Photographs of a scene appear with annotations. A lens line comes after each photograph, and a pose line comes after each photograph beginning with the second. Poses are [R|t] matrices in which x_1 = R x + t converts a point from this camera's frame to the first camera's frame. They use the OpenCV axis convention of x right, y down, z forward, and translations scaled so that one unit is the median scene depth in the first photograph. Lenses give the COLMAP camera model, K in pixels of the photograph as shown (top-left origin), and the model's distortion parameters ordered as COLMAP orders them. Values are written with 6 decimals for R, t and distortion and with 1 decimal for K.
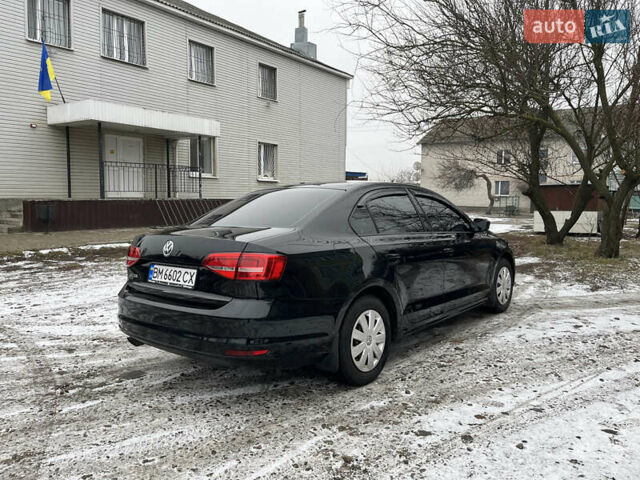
lens RADIAL K [[483.3, 0, 320.5], [0, 483.3, 231.7], [0, 0, 1]] dist [0.061564, -0.088014]
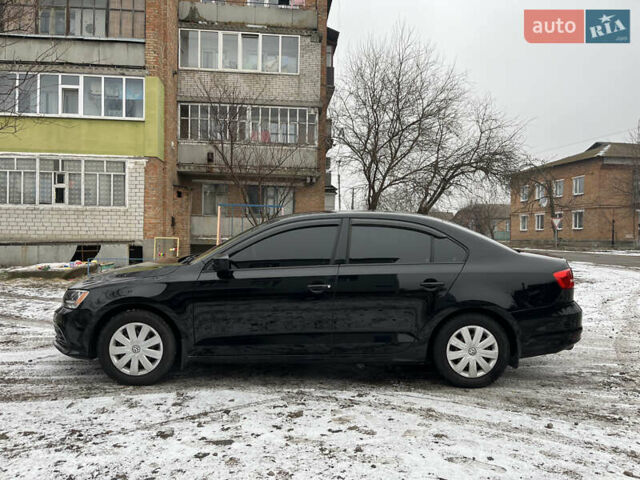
lens RADIAL K [[483.3, 0, 321.7], [0, 483.3, 241.2], [0, 0, 1]] dist [0.061564, -0.088014]
pose [[-0.655040, -0.026876, 0.755116, -0.875935], [0.038620, 0.996870, 0.068982, -0.139449], [-0.754607, 0.074349, -0.651952, 2.196252]]
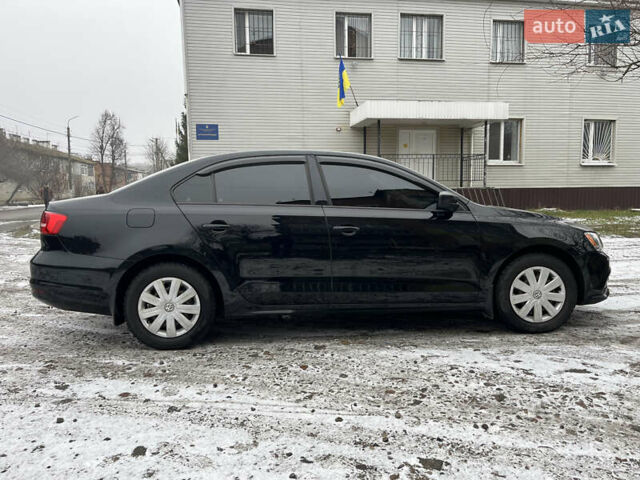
lens RADIAL K [[483.3, 0, 325.0], [0, 483.3, 235.4], [0, 0, 1]] dist [0.061564, -0.088014]
pose [[0.705845, 0.050250, -0.706582, 0.965440], [-0.037676, 0.998732, 0.033391, 0.027972], [0.707364, 0.003052, 0.706843, 0.485882]]
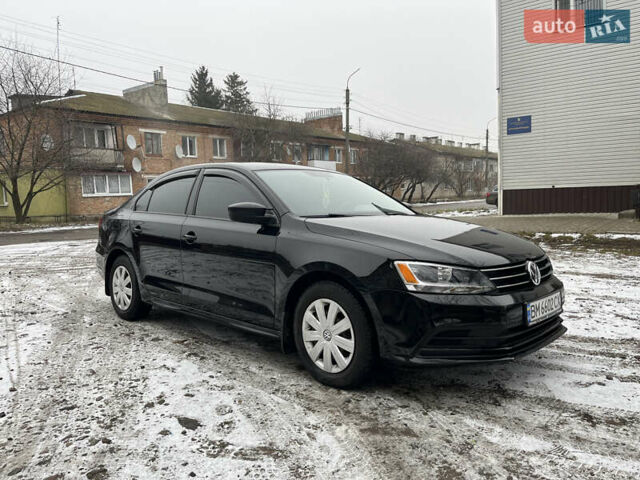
lens RADIAL K [[483.3, 0, 323.9], [0, 483.3, 237.7], [0, 0, 1]] dist [0.061564, -0.088014]
pose [[-0.071583, 0.080079, -0.994215, 1.327107], [-0.042161, 0.995638, 0.083230, -0.052320], [0.996543, 0.047875, -0.067895, 1.552923]]
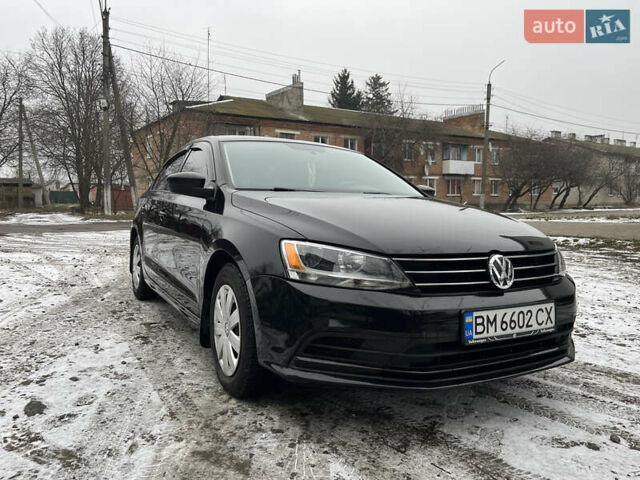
lens RADIAL K [[483.3, 0, 318.7], [0, 483.3, 236.7], [0, 0, 1]] dist [0.061564, -0.088014]
pose [[-0.366328, 0.061968, -0.928420, 1.108075], [-0.067362, 0.993396, 0.092884, -0.020754], [0.928044, 0.096566, -0.359735, 1.842444]]
